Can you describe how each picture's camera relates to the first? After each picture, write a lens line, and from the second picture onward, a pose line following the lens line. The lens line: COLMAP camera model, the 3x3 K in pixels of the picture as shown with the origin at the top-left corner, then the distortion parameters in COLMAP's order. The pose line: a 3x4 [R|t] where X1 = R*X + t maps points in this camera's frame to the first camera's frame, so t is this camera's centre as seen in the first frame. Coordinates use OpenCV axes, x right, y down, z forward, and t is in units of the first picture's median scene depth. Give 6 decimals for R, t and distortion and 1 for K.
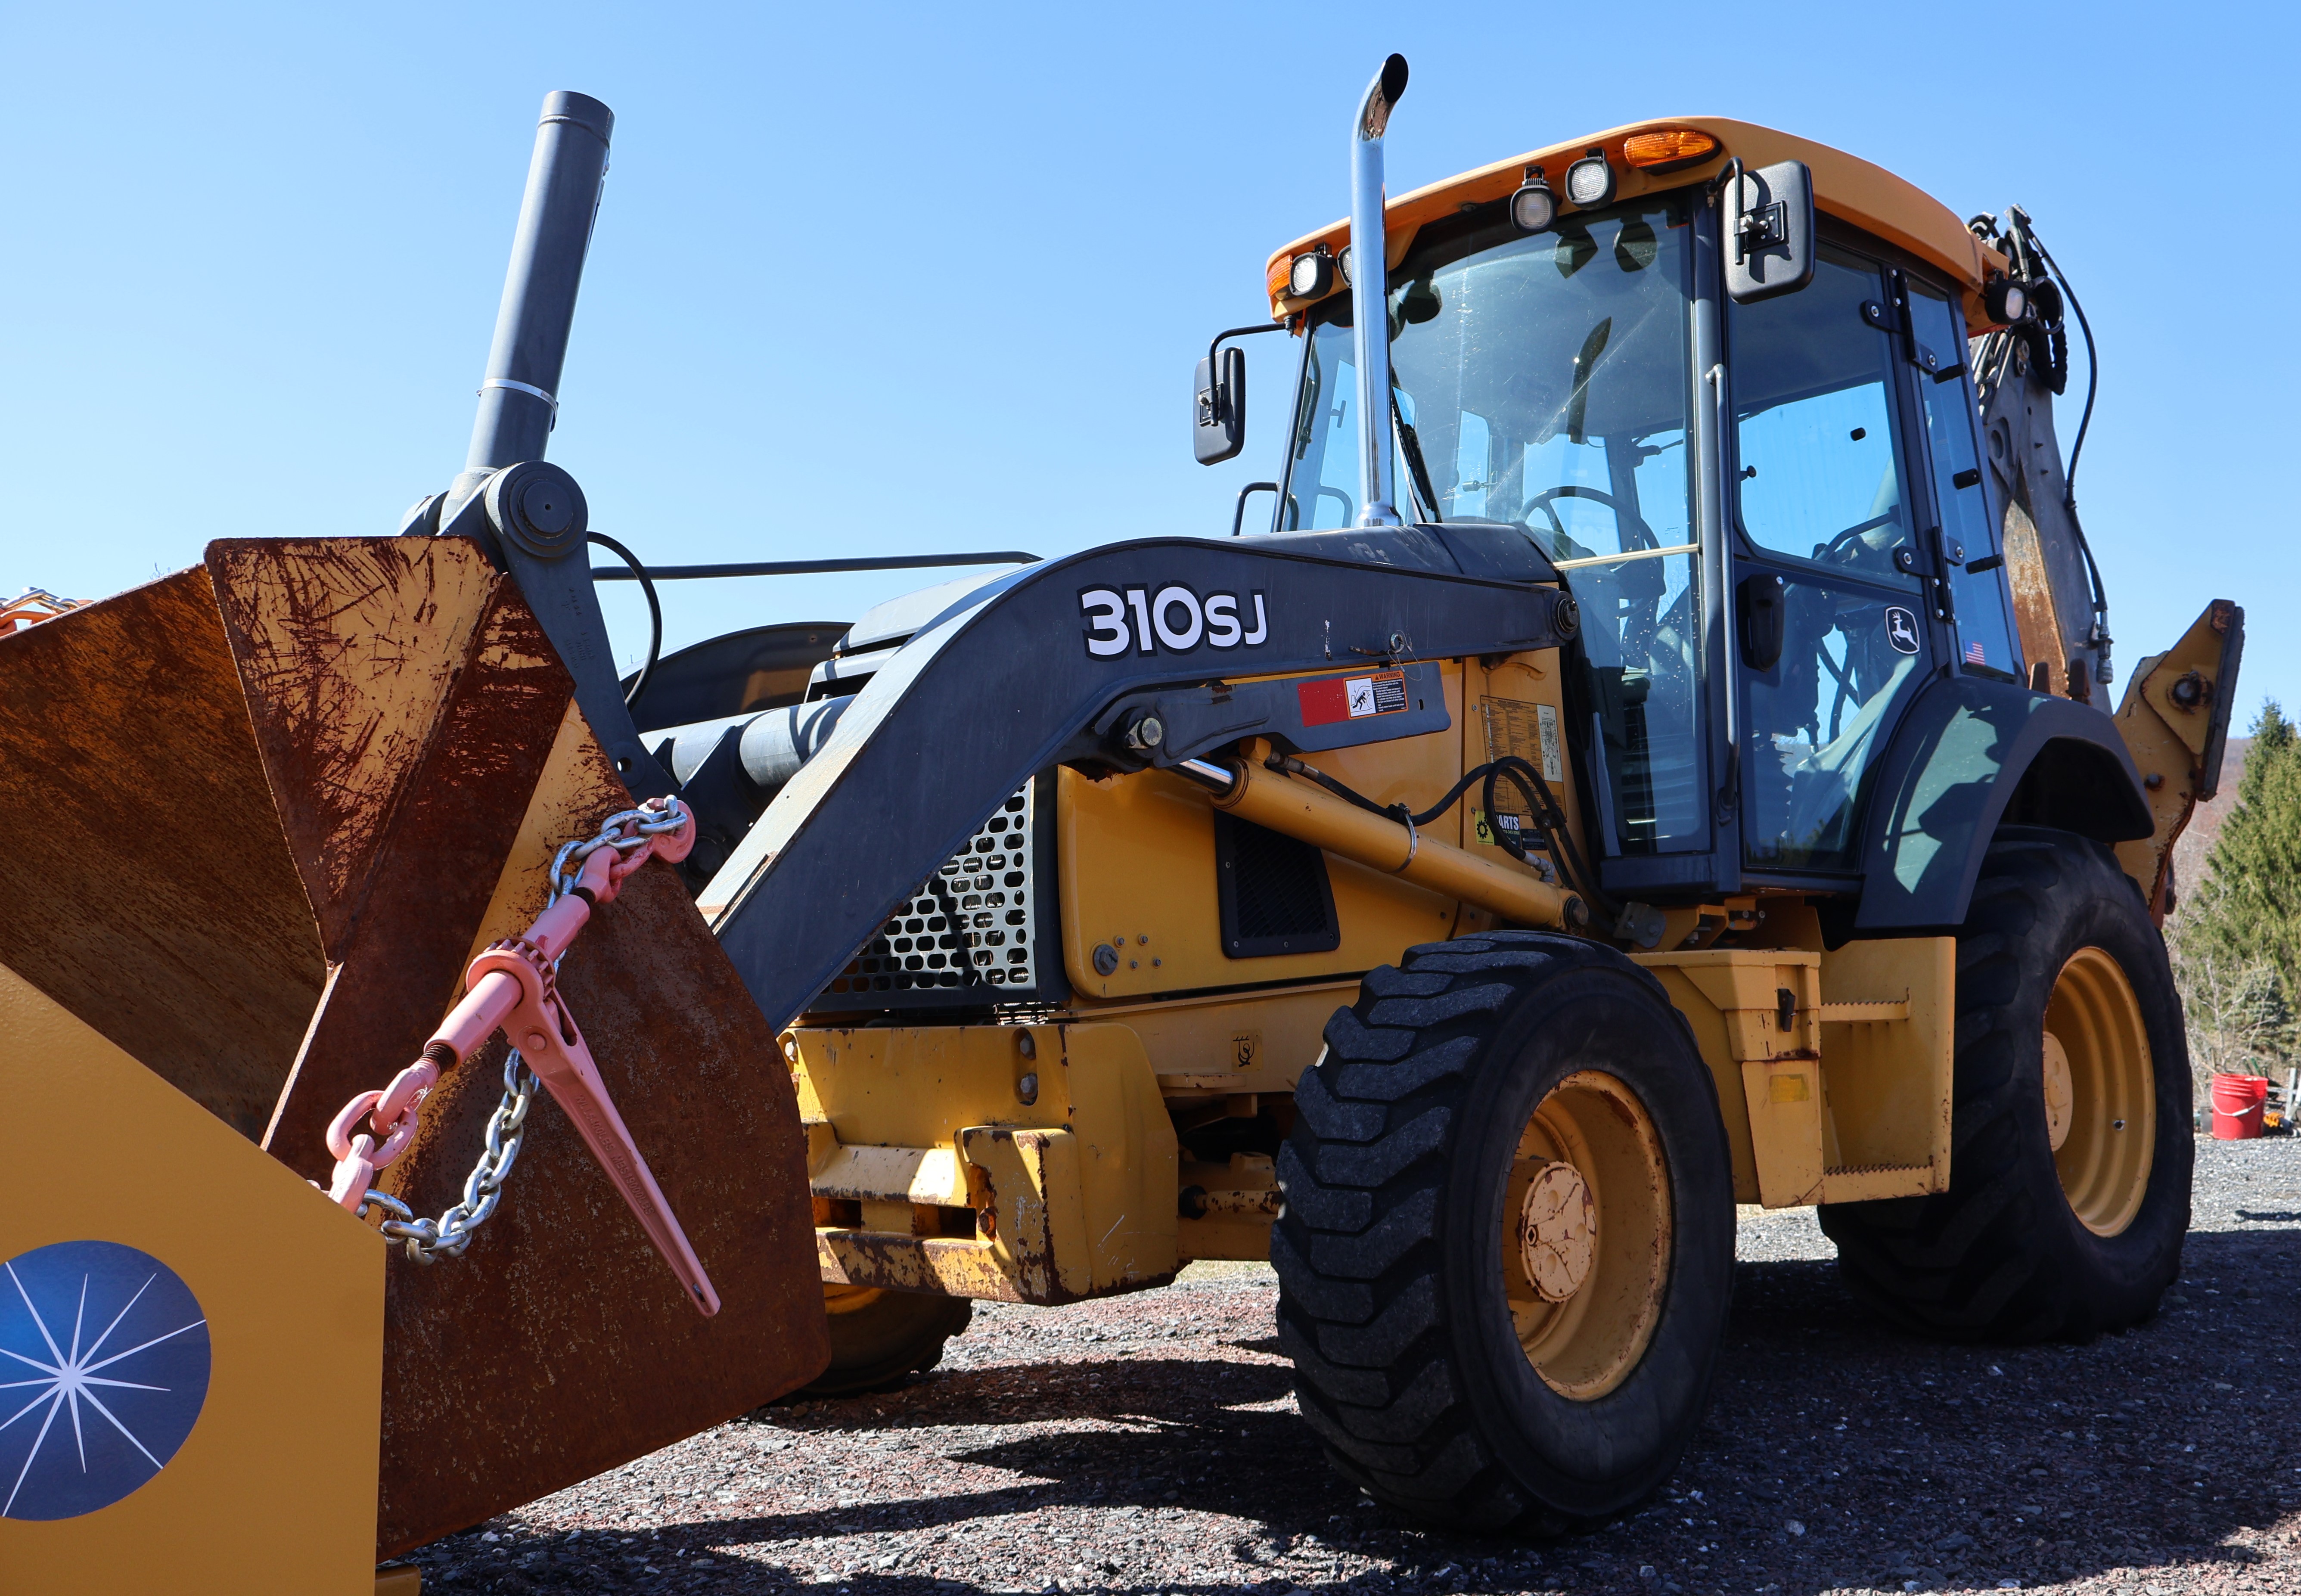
lens RADIAL K [[2111.0, 0, 1273.2], [0, 2111.0, 799.6], [0, 0, 1]] dist [-0.002591, -0.004930]
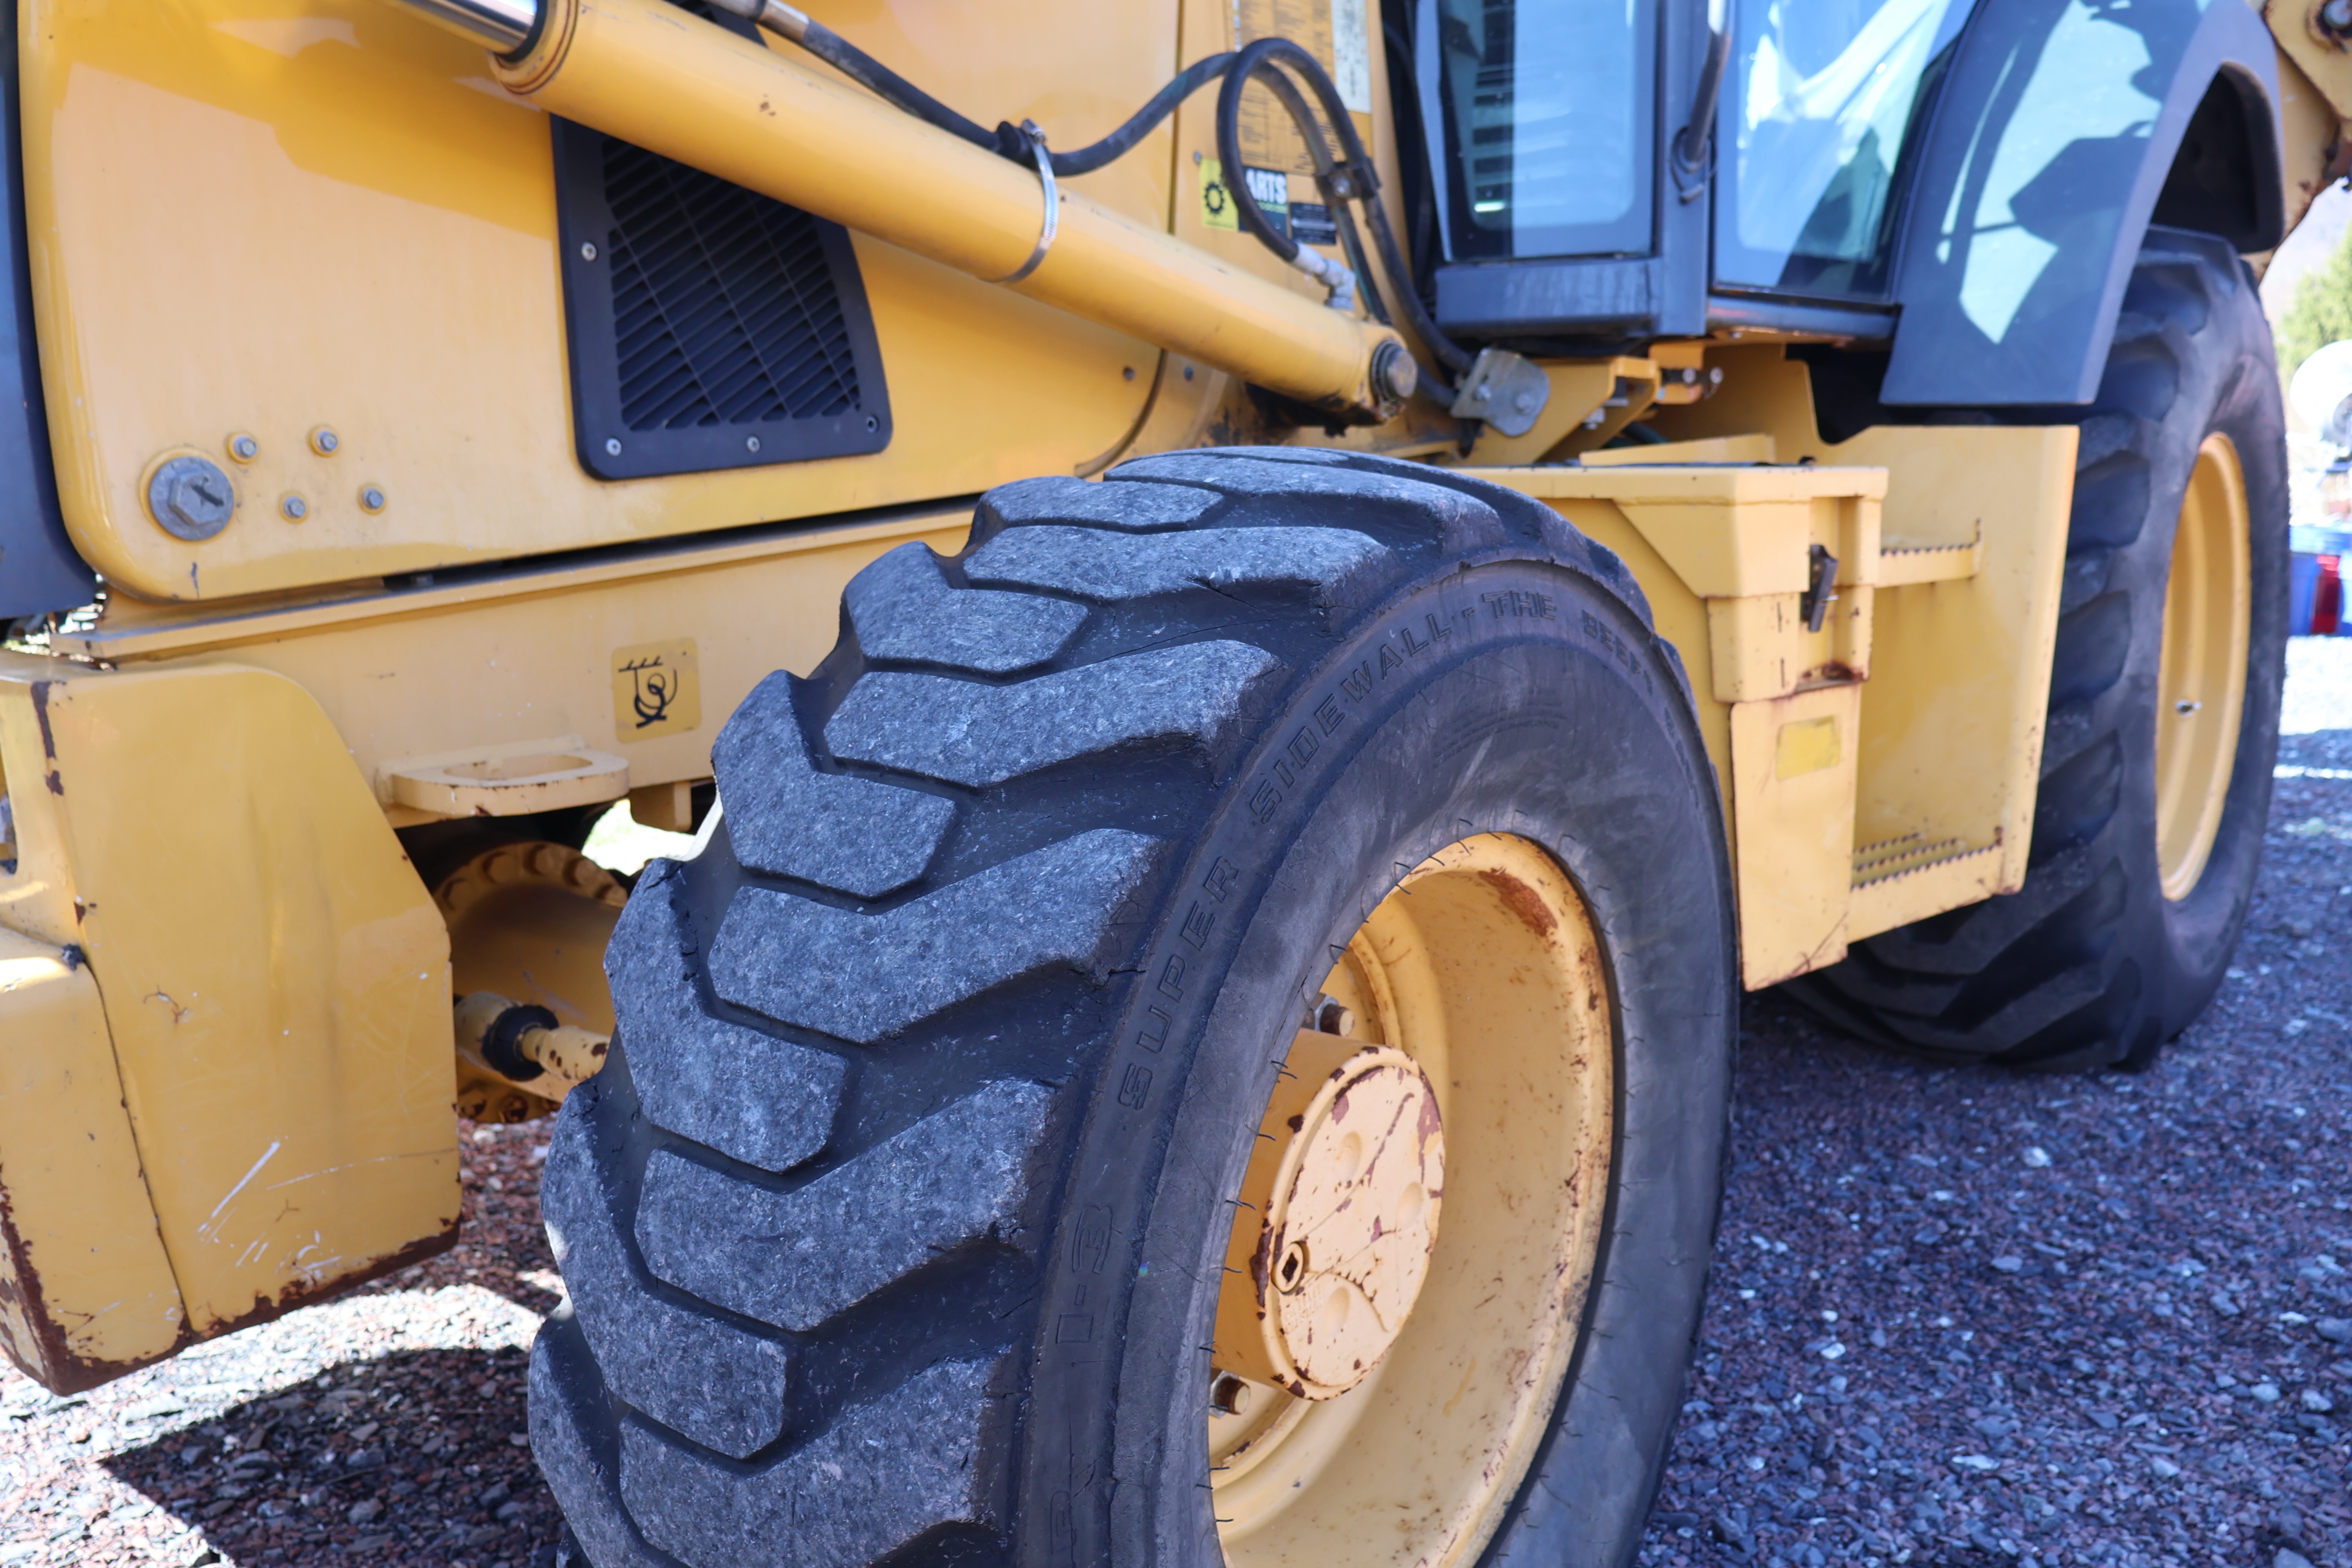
lens RADIAL K [[1967.5, 0, 1169.2], [0, 1967.5, 757.2], [0, 0, 1]] dist [0.013527, 0.003898]
pose [[0.997543, 0.006322, 0.069778, 0.064602], [-0.024718, 0.963637, 0.266069, 0.020591], [-0.065558, -0.267140, 0.961425, 0.589882]]
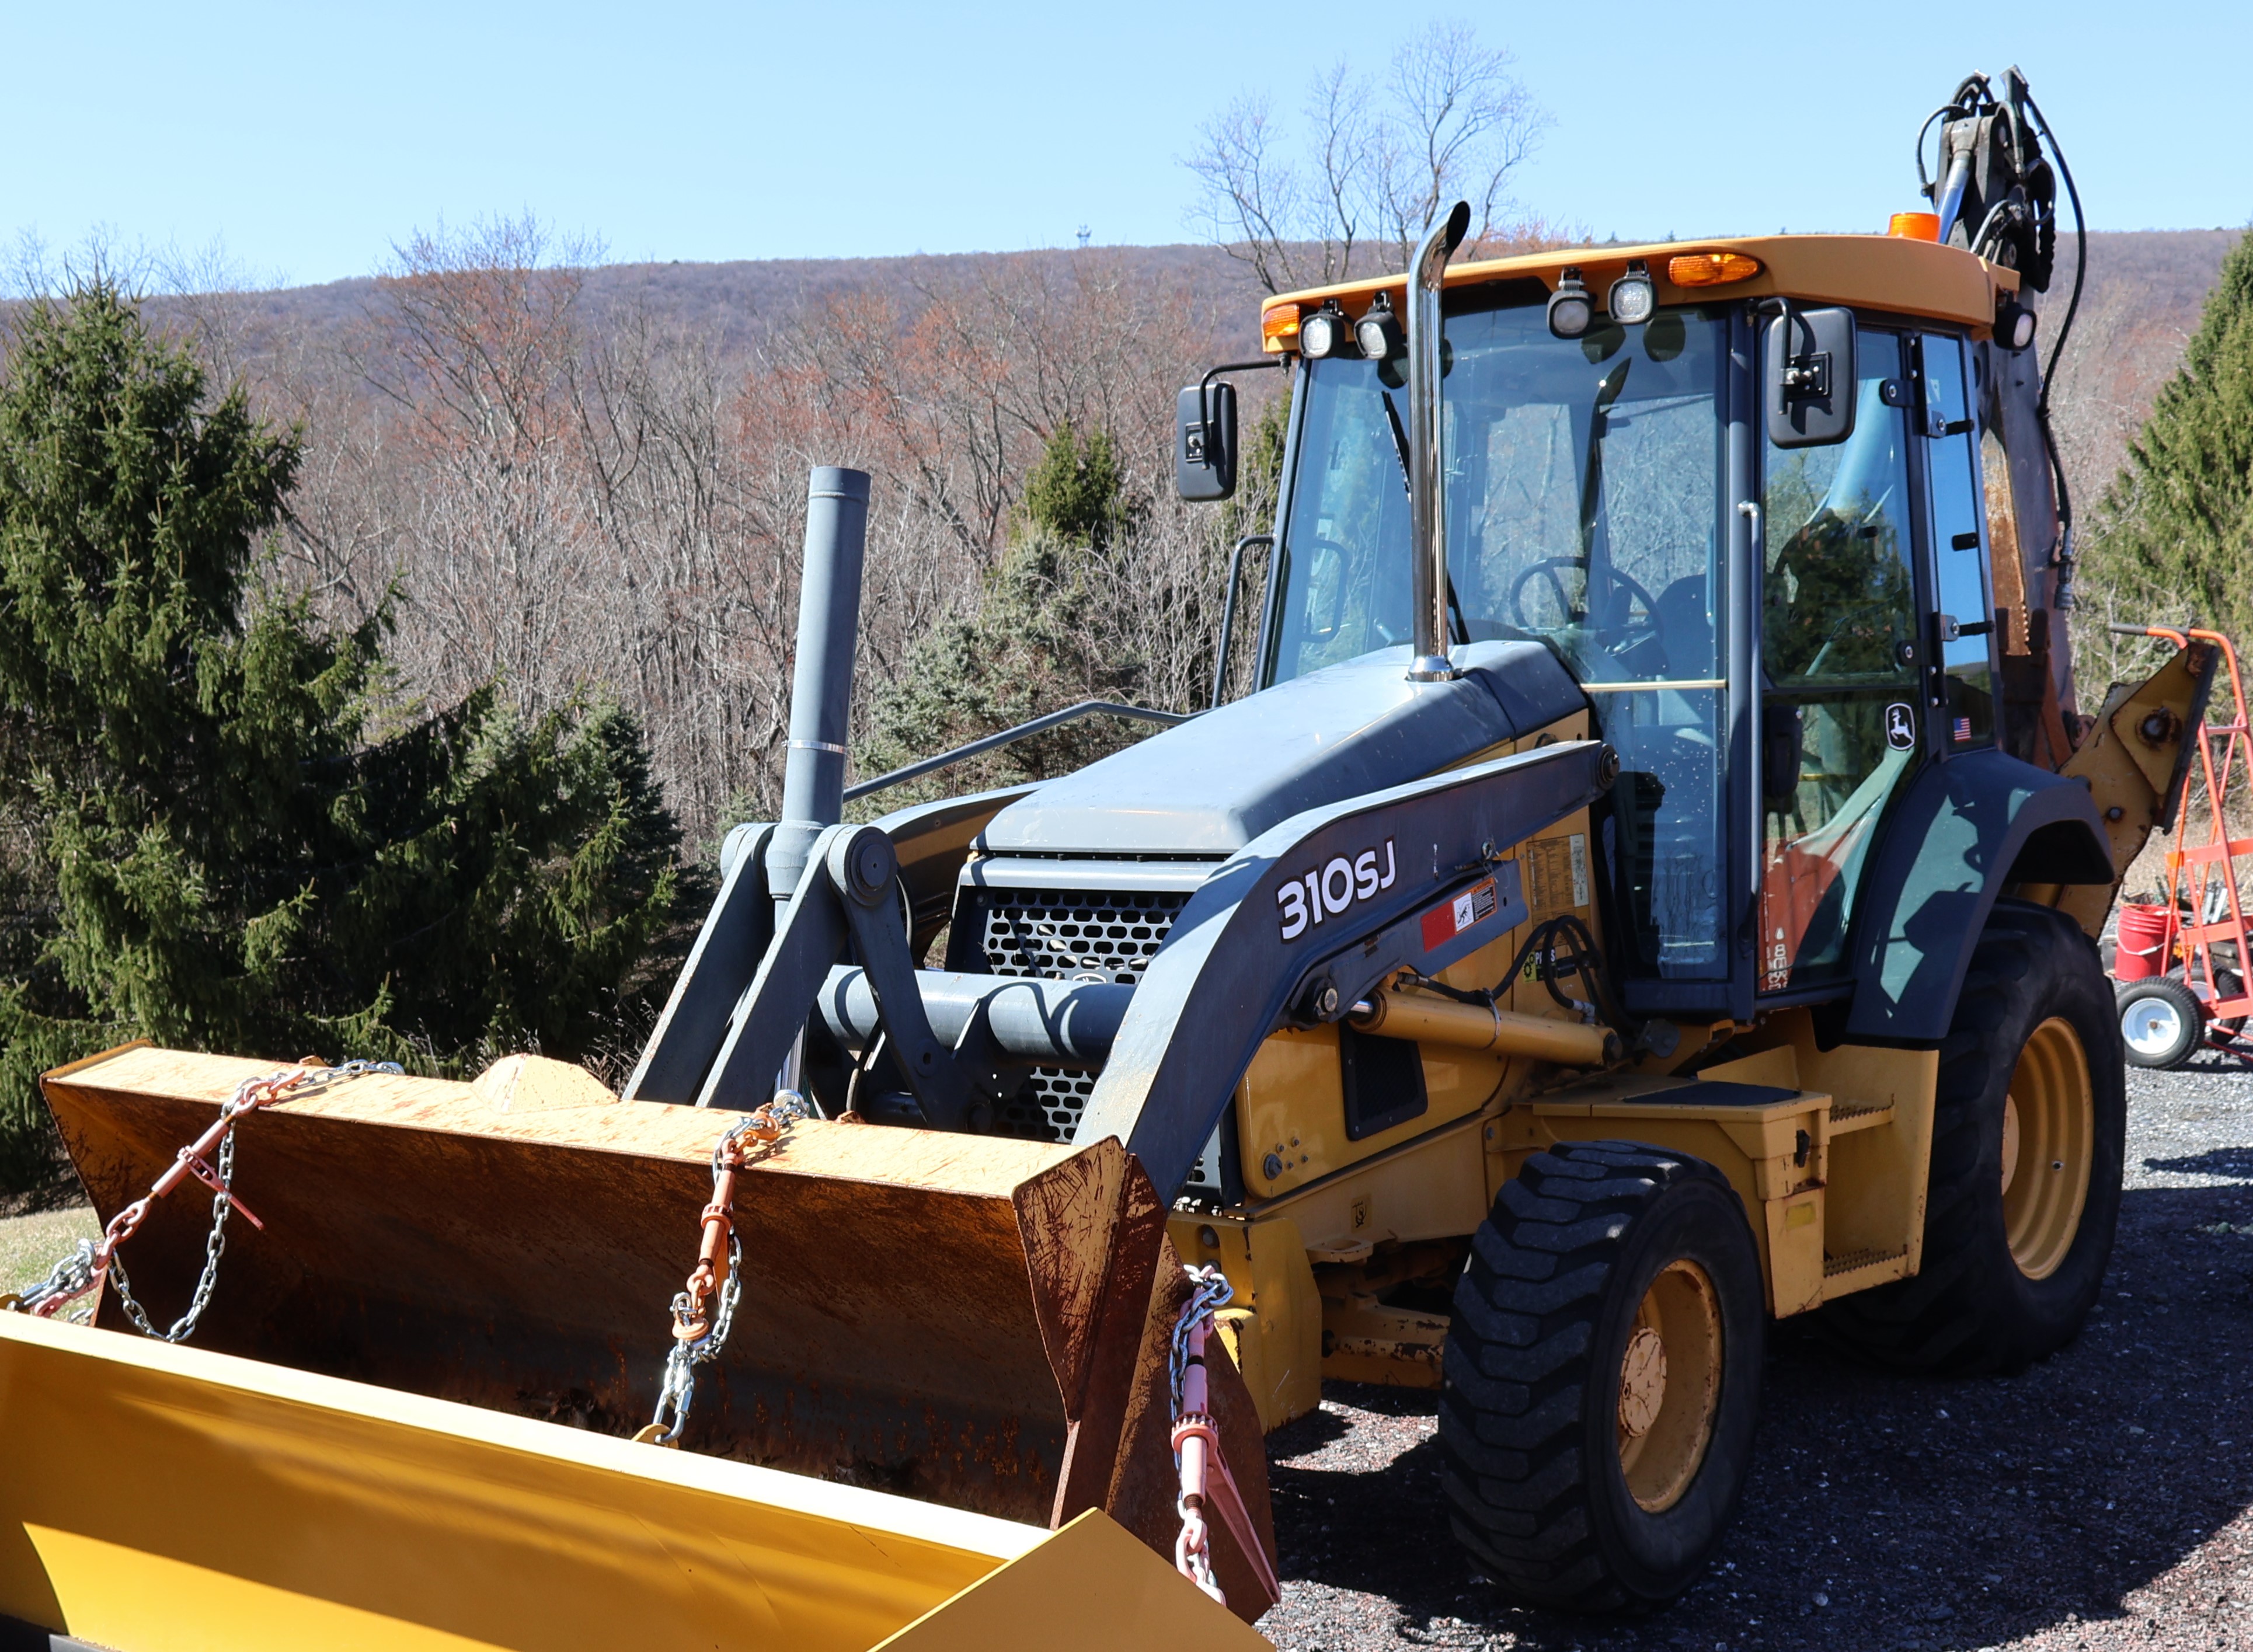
lens RADIAL K [[2864.2, 0, 995.4], [0, 2864.2, 1110.8], [0, 0, 1]] dist [-0.003671, 0.019671]
pose [[0.998604, -0.019565, 0.049054, -0.291571], [0.006121, 0.965461, 0.260474, -0.351651], [-0.052456, -0.259810, 0.964234, -0.516464]]
